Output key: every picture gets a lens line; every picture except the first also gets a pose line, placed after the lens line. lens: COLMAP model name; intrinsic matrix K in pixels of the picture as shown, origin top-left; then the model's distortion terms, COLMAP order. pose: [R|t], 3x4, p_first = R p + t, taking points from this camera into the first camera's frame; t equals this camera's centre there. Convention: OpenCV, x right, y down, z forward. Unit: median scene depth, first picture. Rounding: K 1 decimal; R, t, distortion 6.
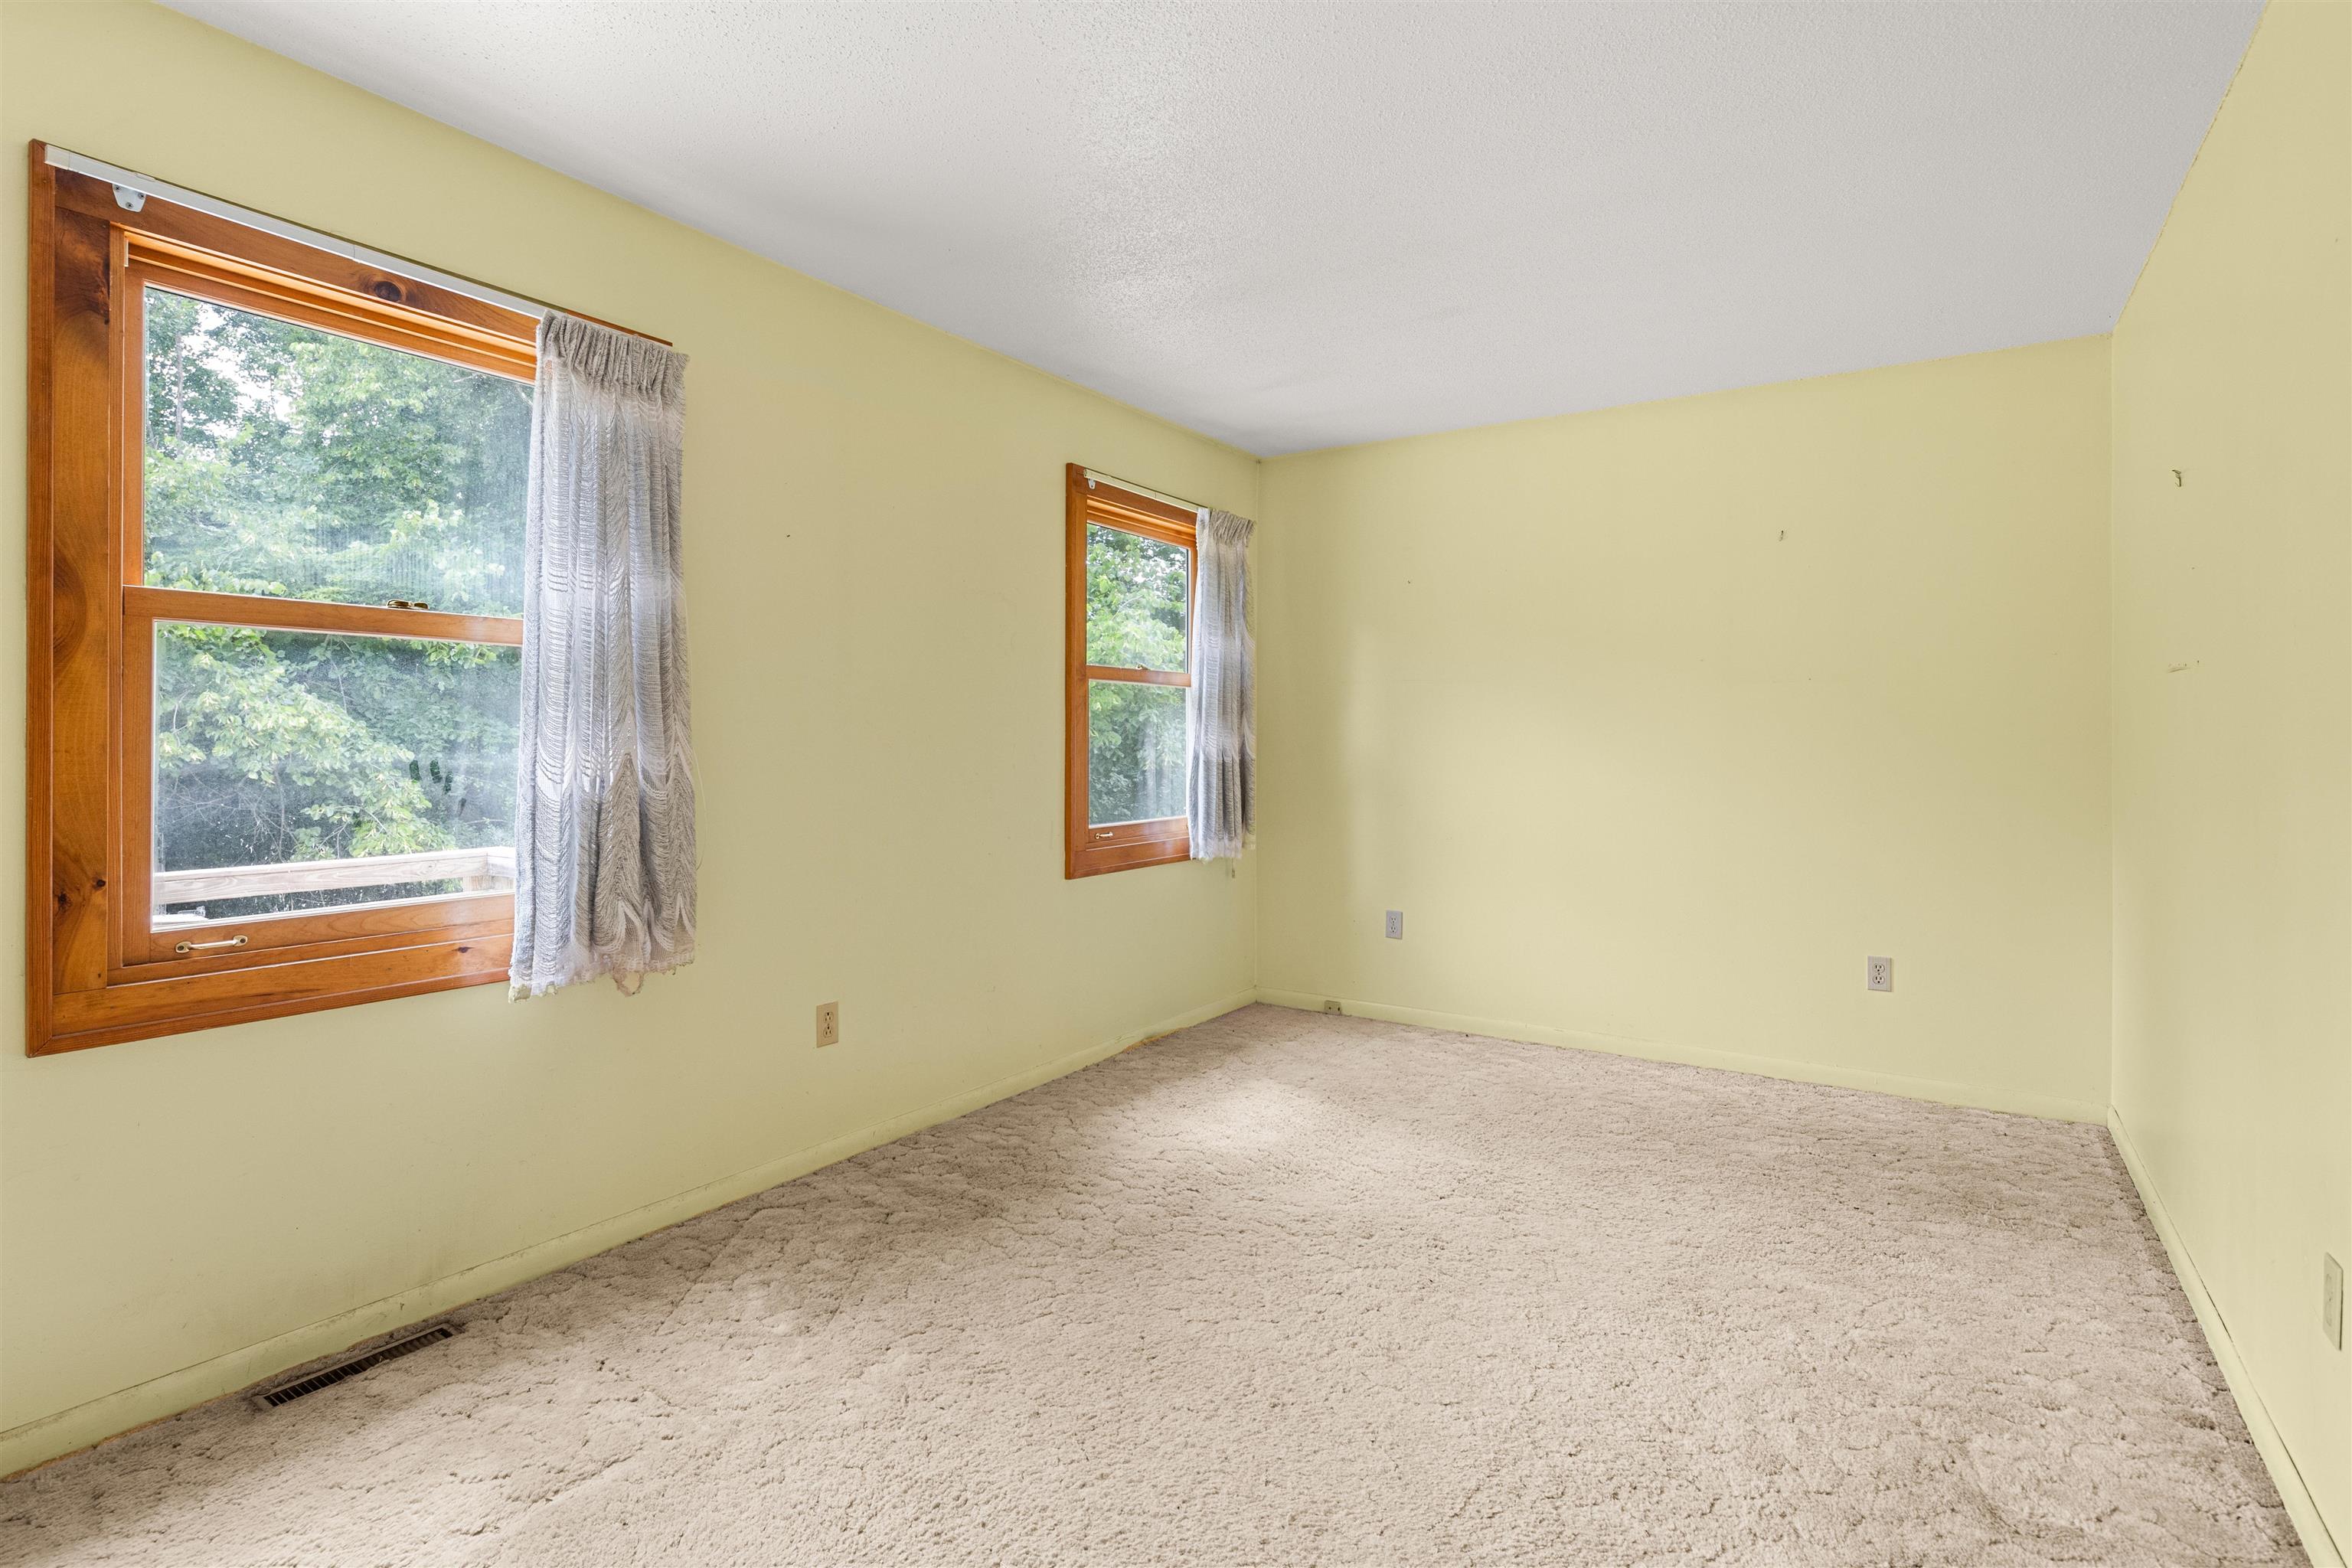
lens RADIAL K [[1153.4, 0, 1177.8], [0, 1153.4, 743.2], [0, 0, 1]] dist [-0.000078, -0.004978]
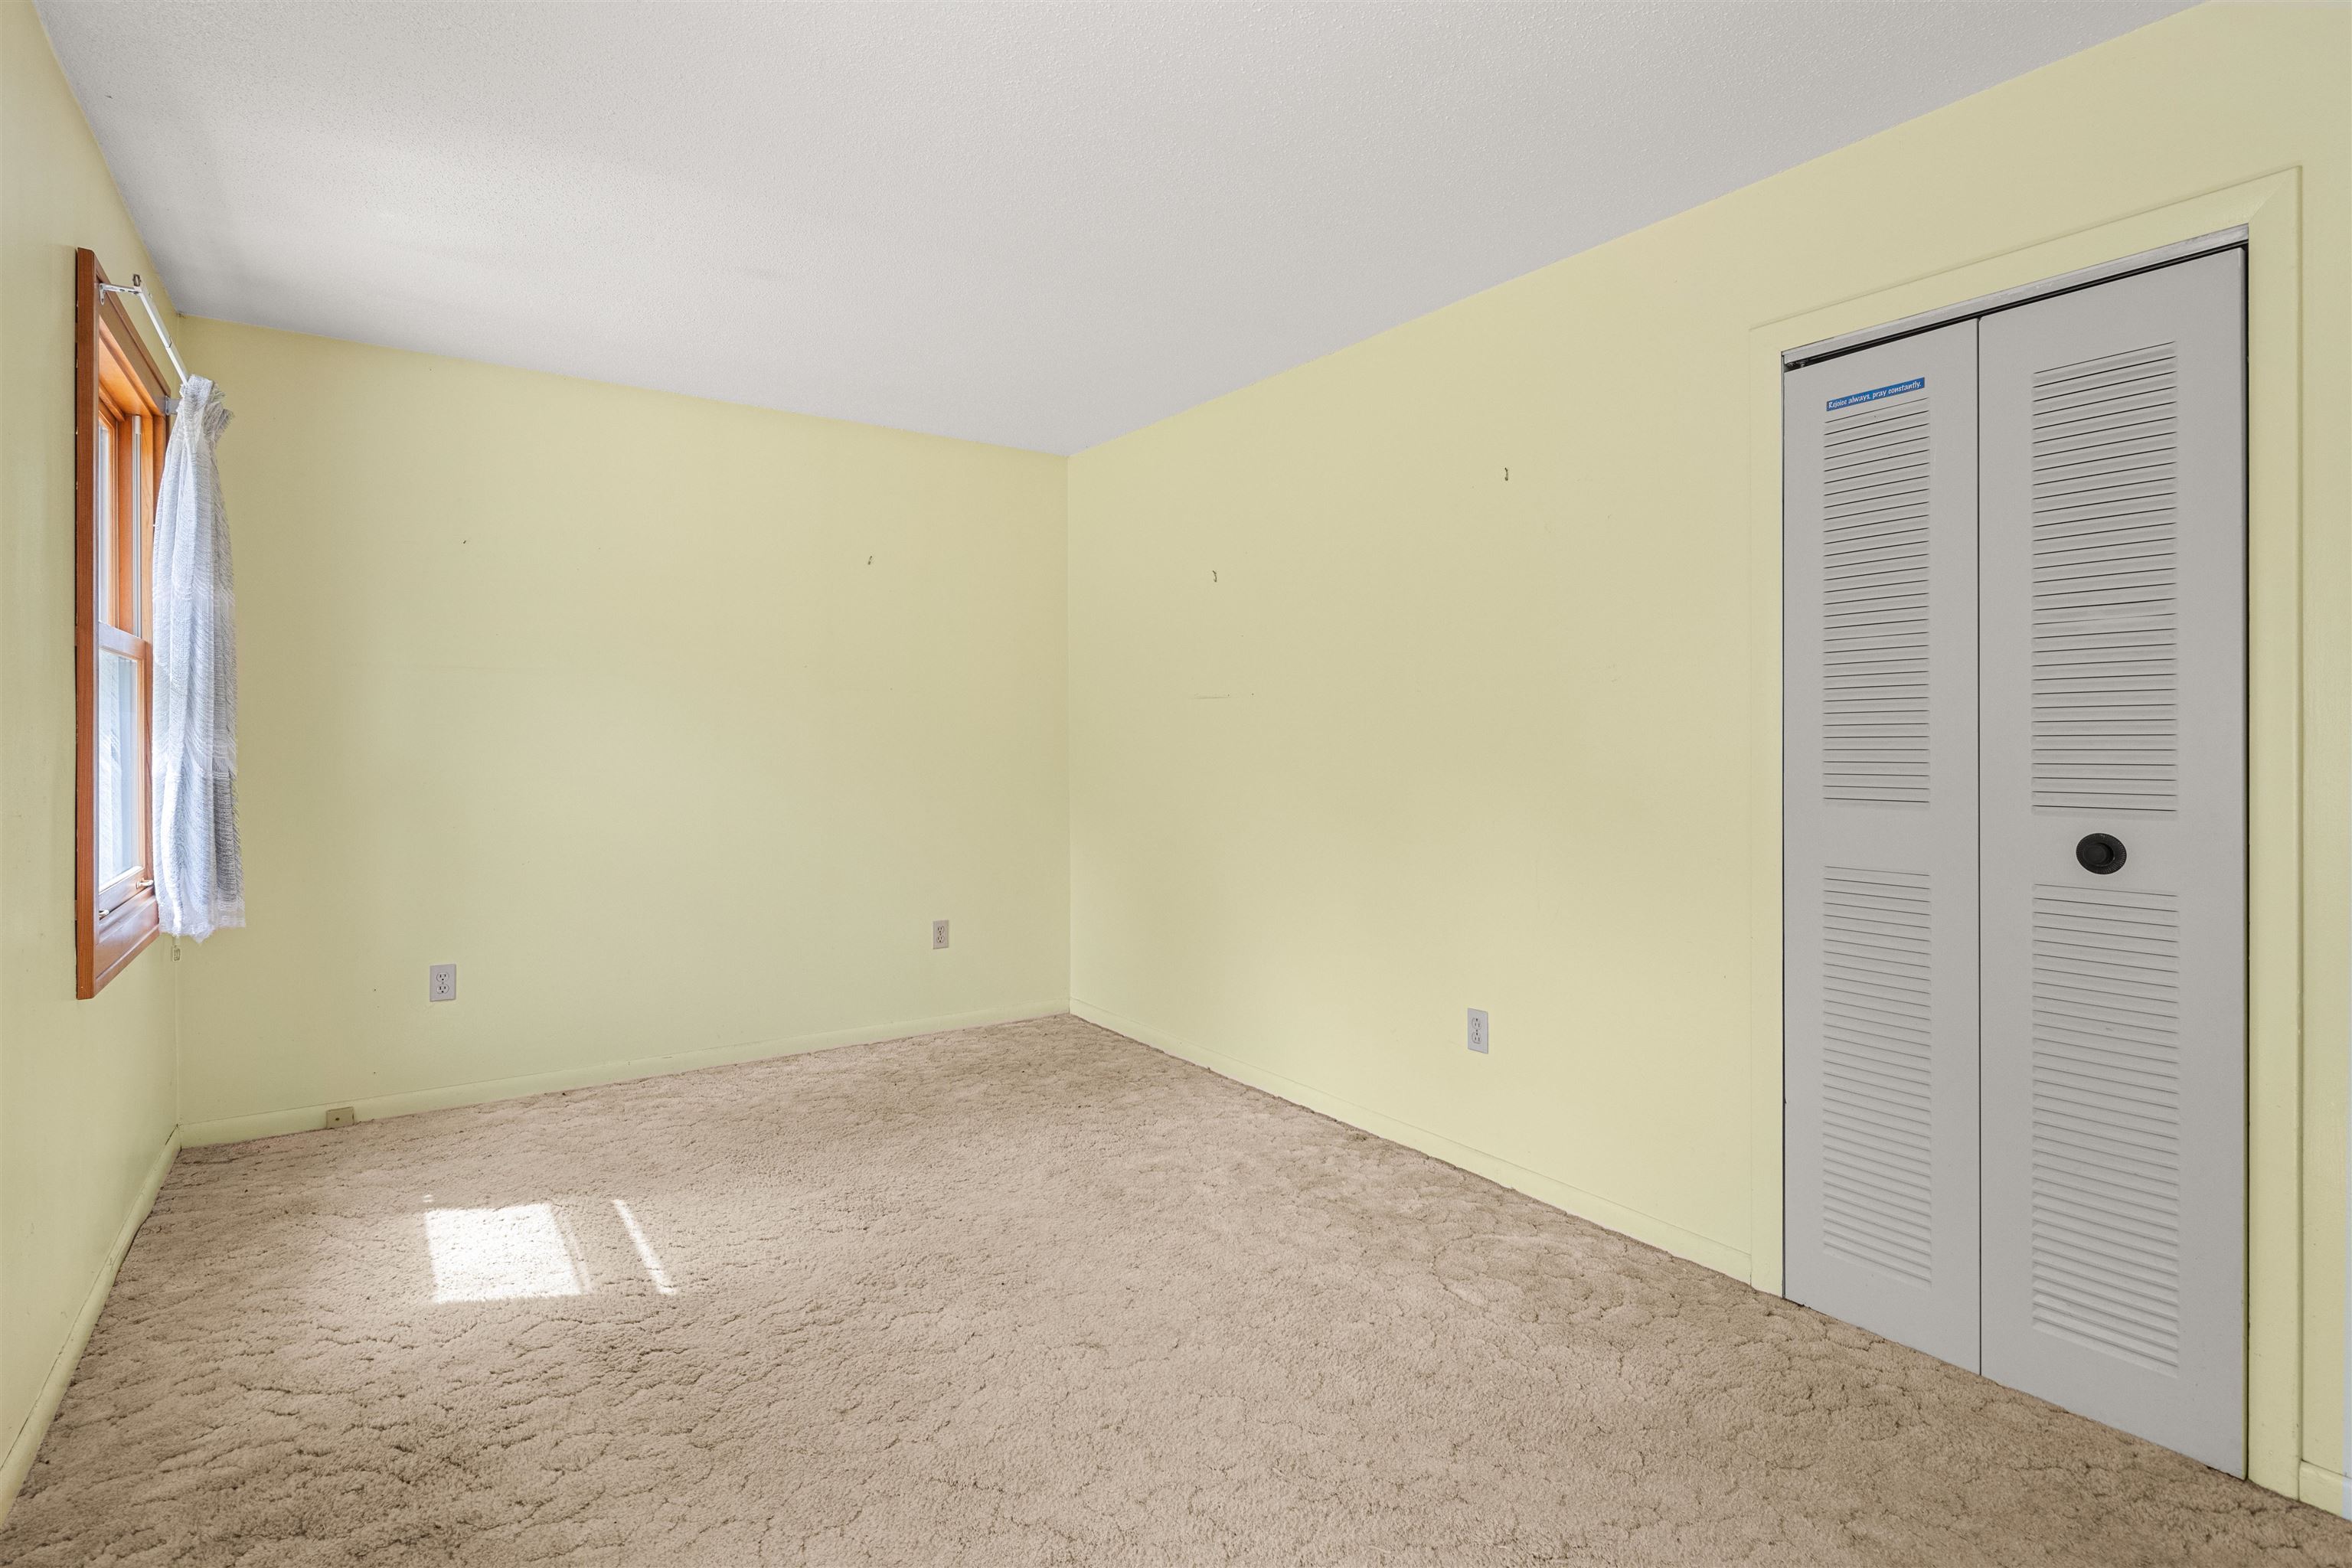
lens RADIAL K [[1153.4, 0, 1177.8], [0, 1153.4, 743.2], [0, 0, 1]] dist [-0.000078, -0.004978]
pose [[0.370555, -0.004525, 0.928799, -0.520345], [0.004843, 0.999984, 0.002940, -0.004840], [-0.928798, 0.003409, 0.370571, 0.386794]]
